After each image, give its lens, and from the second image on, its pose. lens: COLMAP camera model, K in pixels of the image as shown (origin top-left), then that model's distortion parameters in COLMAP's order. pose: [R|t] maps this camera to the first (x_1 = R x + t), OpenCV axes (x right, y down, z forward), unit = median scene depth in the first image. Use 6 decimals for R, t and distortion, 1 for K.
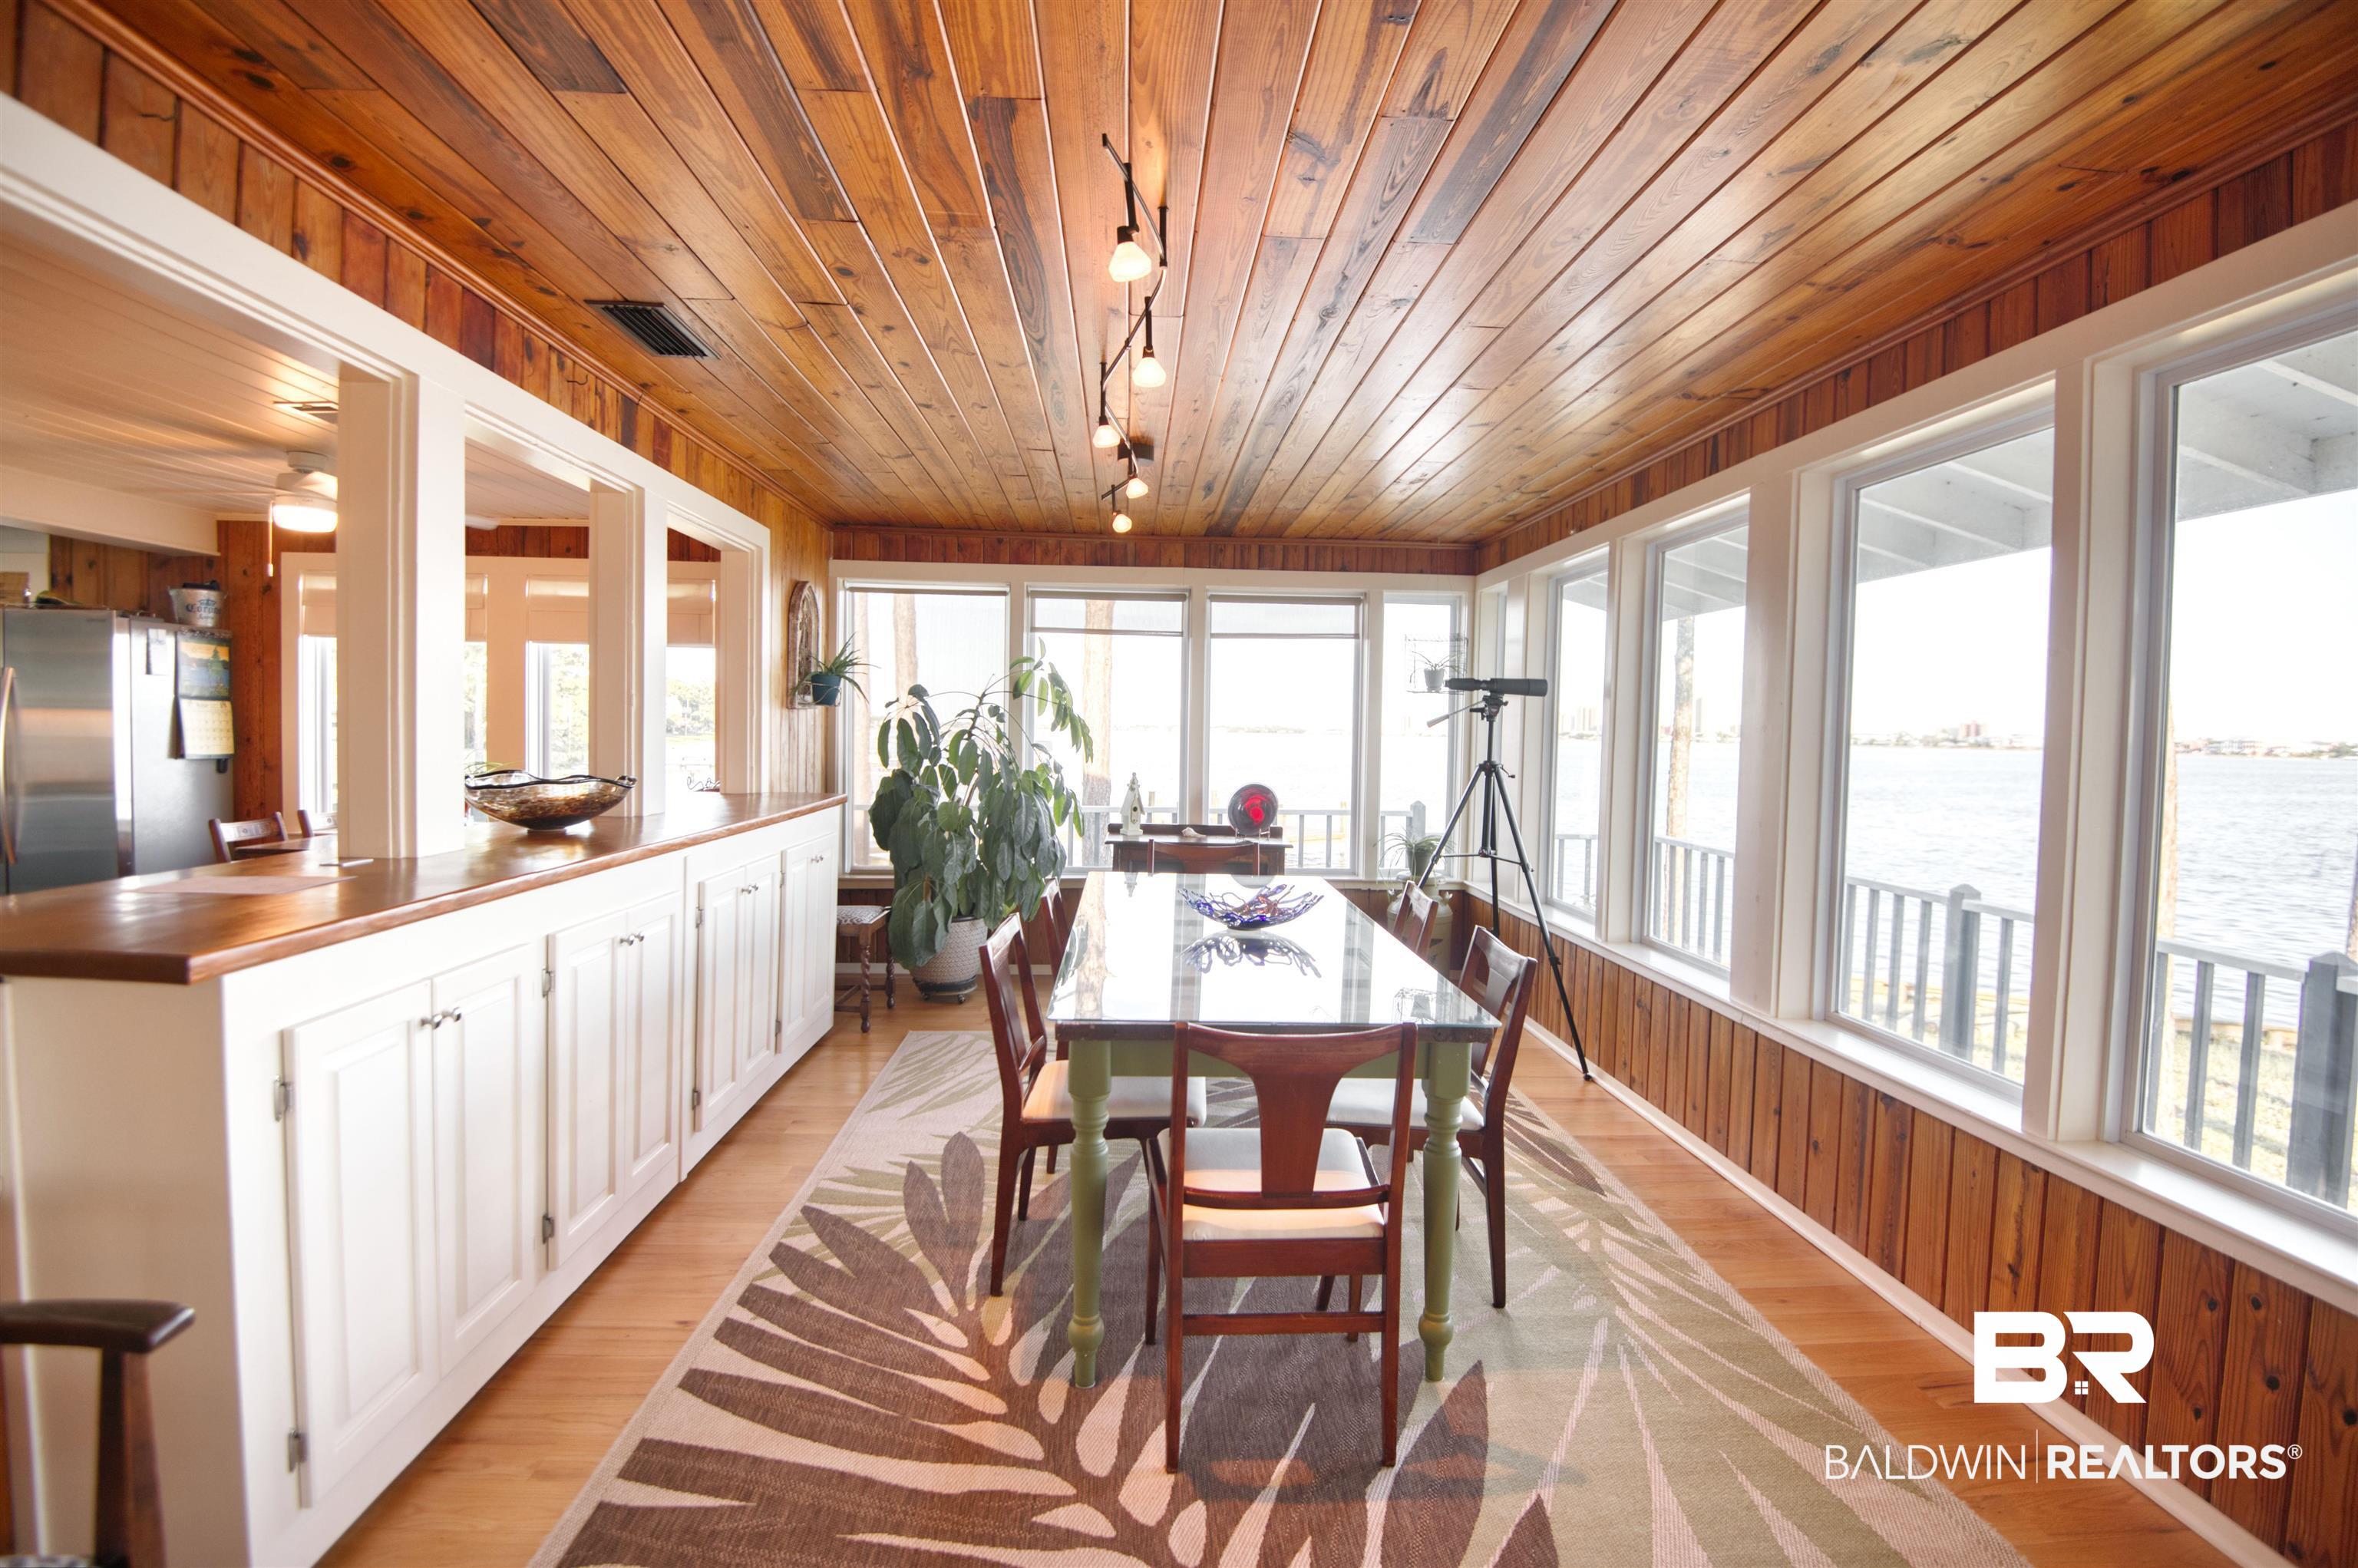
lens RADIAL K [[1161.0, 0, 1172.5], [0, 1161.0, 779.7], [0, 0, 1]] dist [-0.032667, -0.001080]
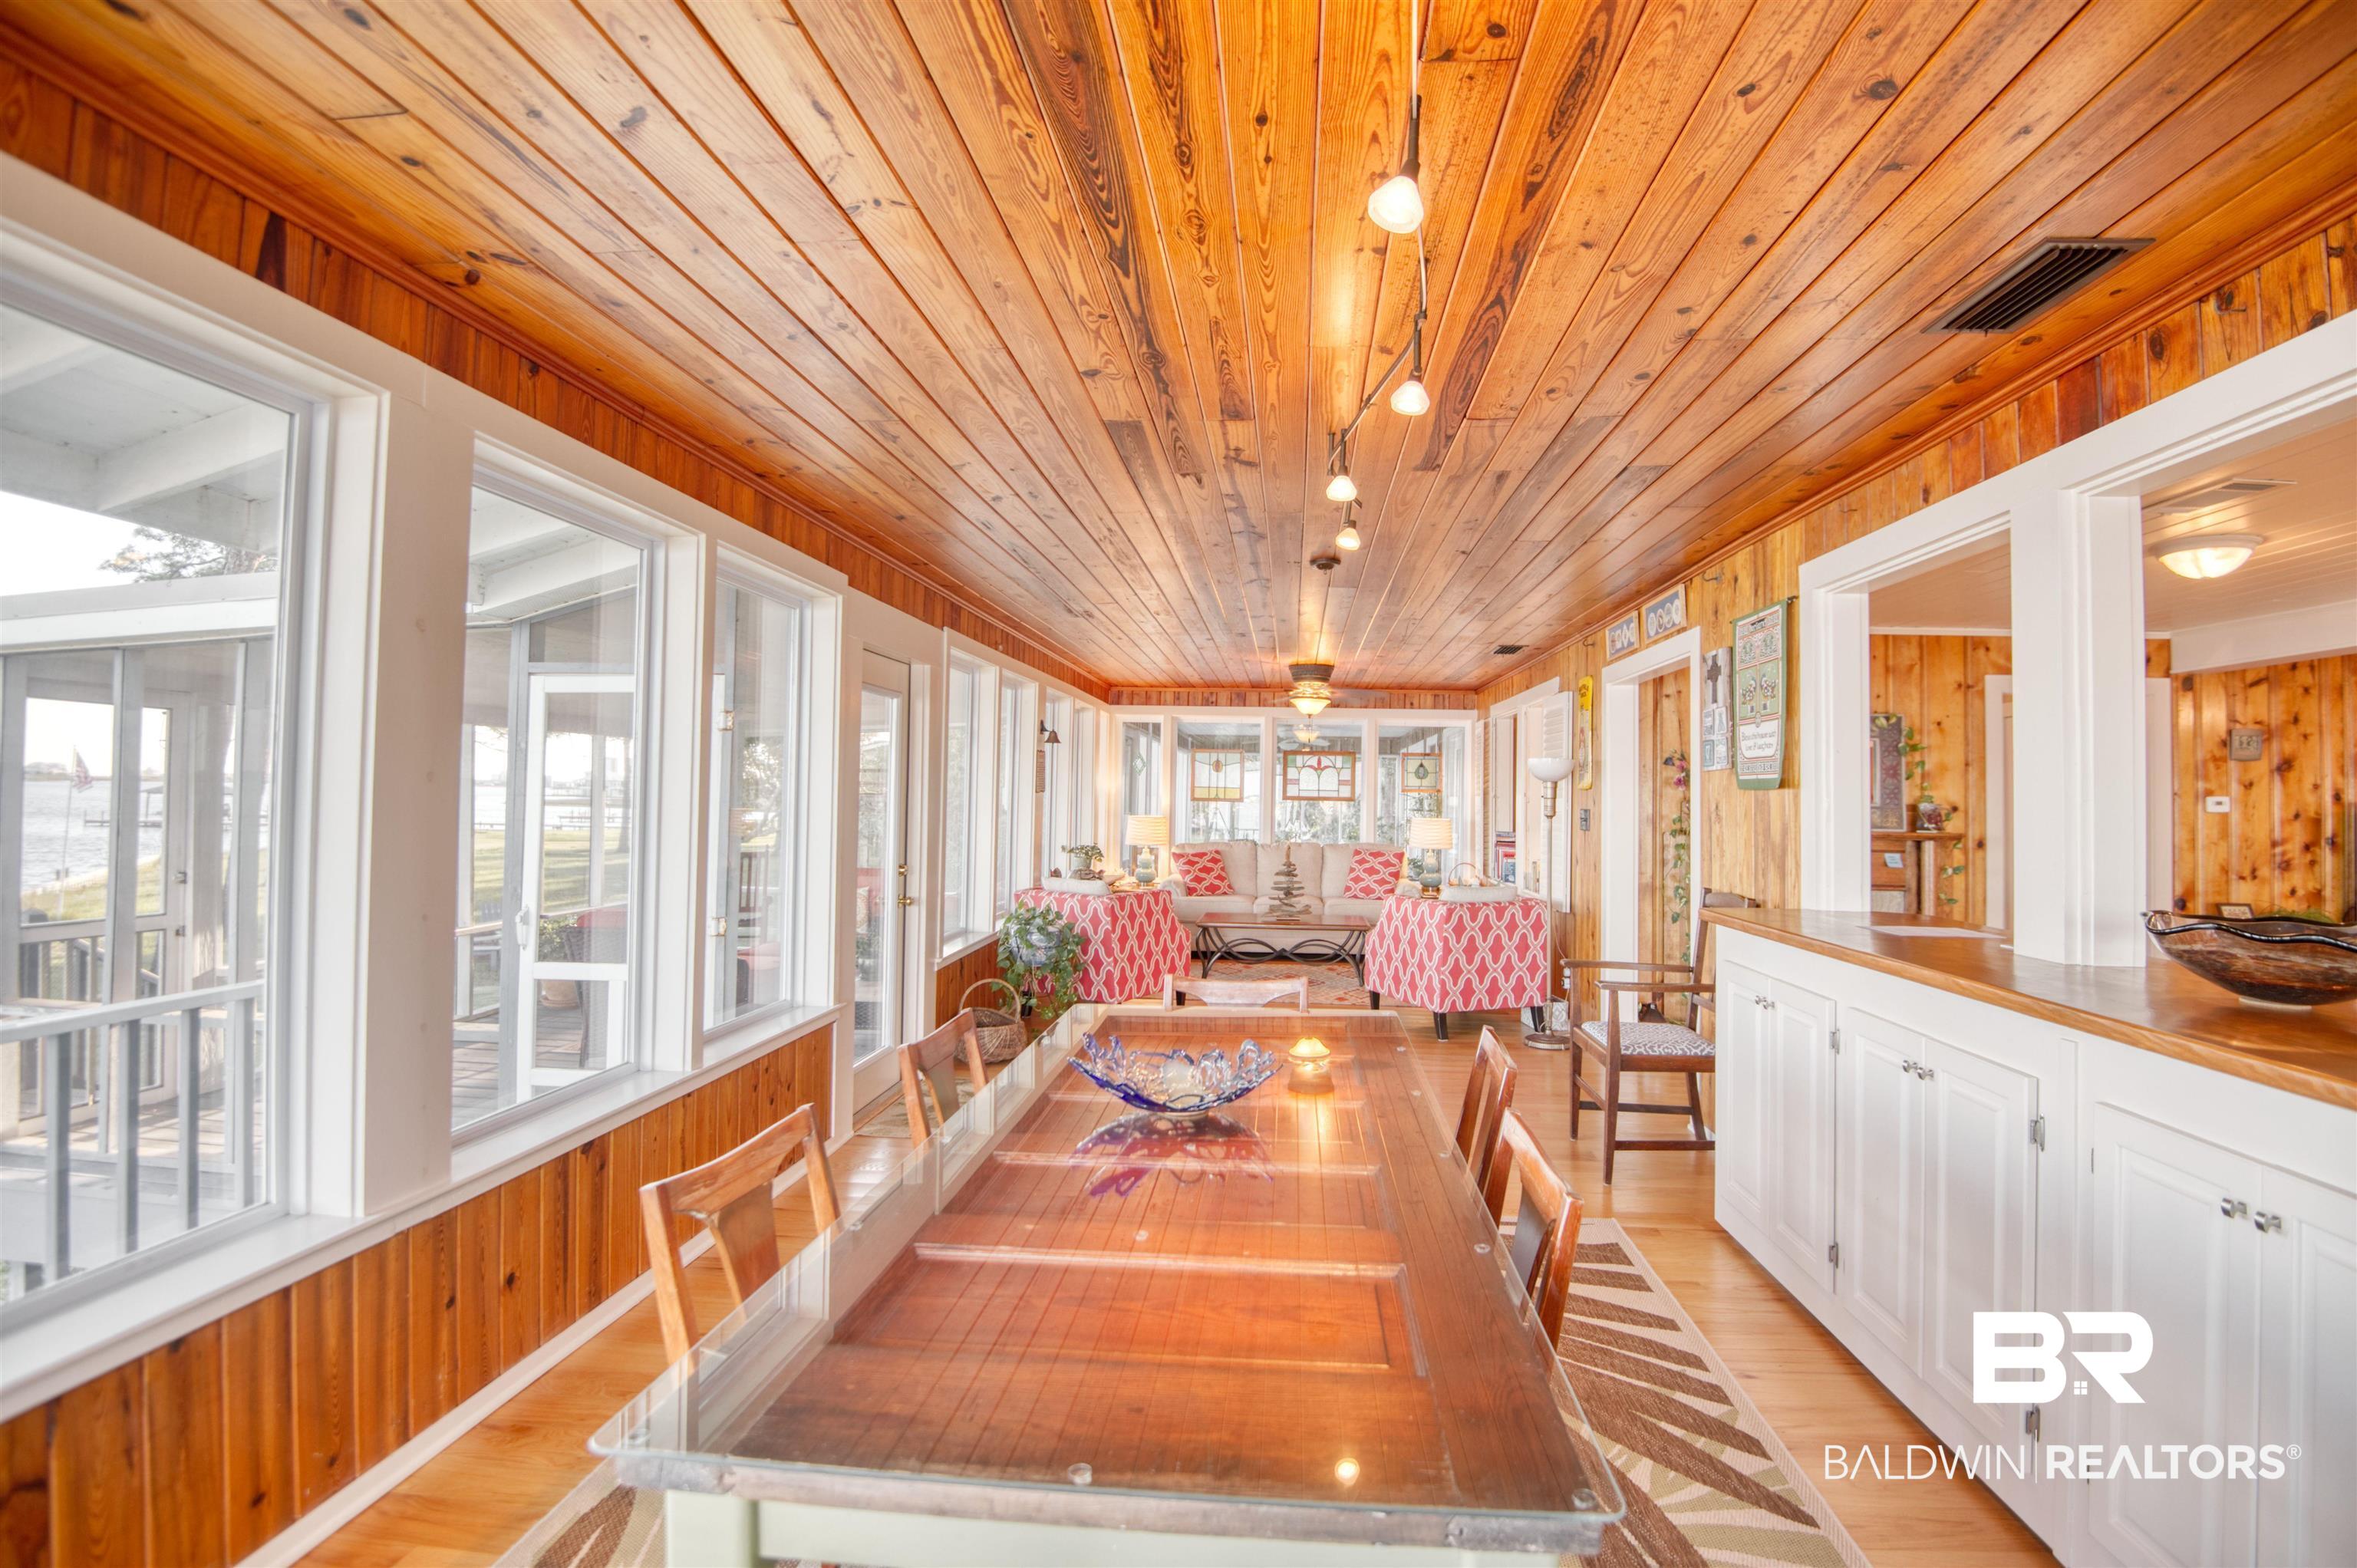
lens RADIAL K [[1138.0, 0, 1187.9], [0, 1138.0, 768.3], [0, 0, 1]] dist [-0.052081, -0.002466]
pose [[-0.990548, -0.032293, 0.133312, -0.023673], [-0.030241, 0.999391, 0.017389, -0.091062], [-0.133793, 0.013193, -0.990922, 1.946730]]
